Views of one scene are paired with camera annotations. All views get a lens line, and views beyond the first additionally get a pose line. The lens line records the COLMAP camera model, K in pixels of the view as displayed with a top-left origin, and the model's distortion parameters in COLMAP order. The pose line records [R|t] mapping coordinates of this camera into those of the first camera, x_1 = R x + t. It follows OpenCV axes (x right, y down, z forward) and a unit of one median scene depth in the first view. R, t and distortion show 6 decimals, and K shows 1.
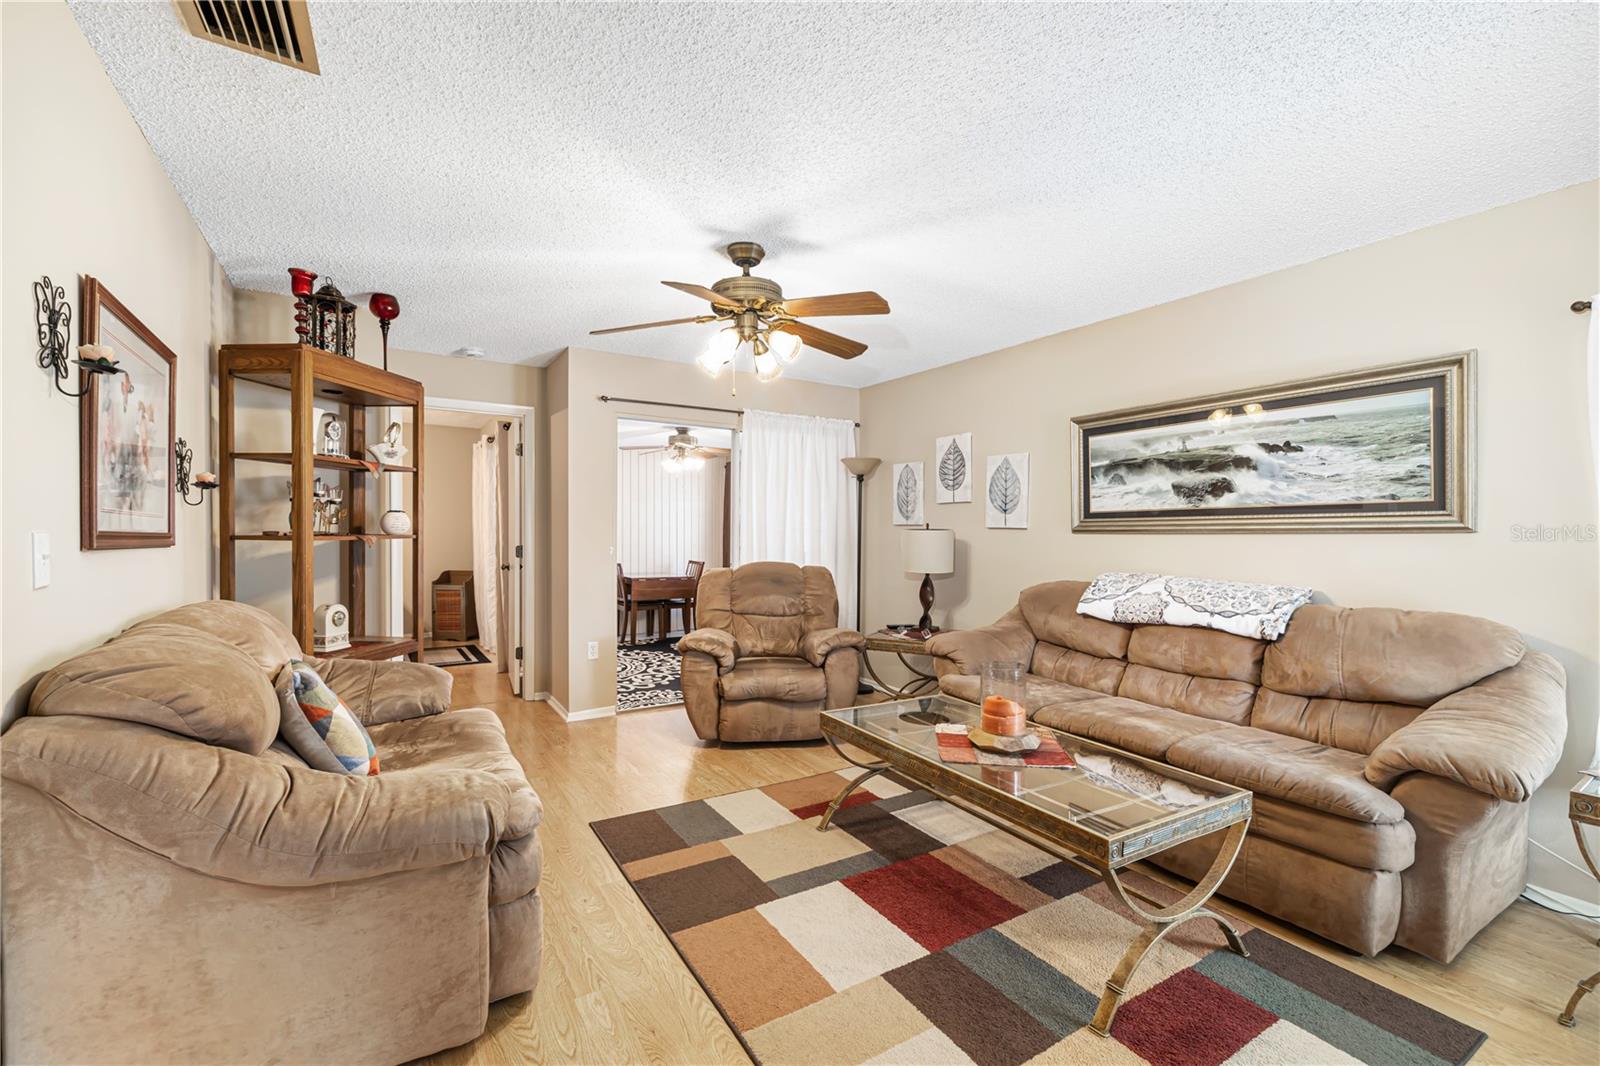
lens RADIAL K [[682.4, 0, 805.3], [0, 682.4, 545.6], [0, 0, 1]] dist [0.021475, -0.001020]
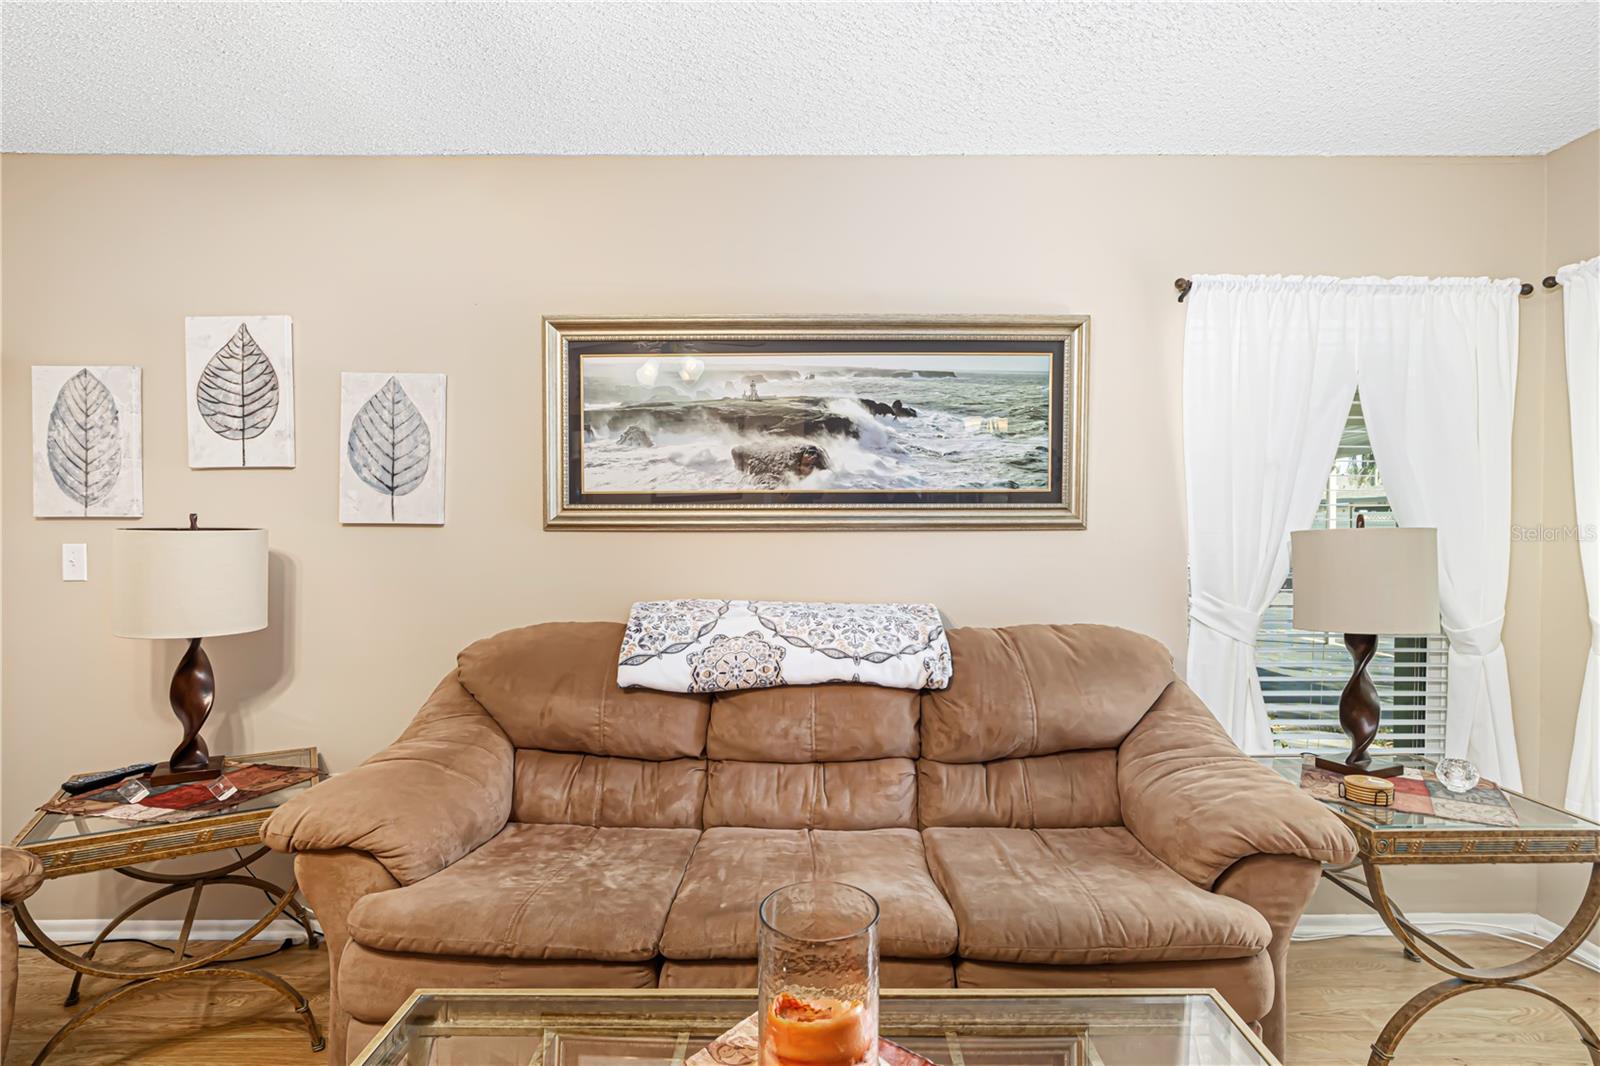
lens RADIAL K [[807.3, 0, 796.1], [0, 807.3, 536.9], [0, 0, 1]] dist [-0.007453, 0.003033]
pose [[0.518567, -0.019849, 0.854806, -0.062237], [0.022029, 0.999709, 0.009851, -0.020124], [-0.854753, 0.013722, 0.518853, 0.614738]]
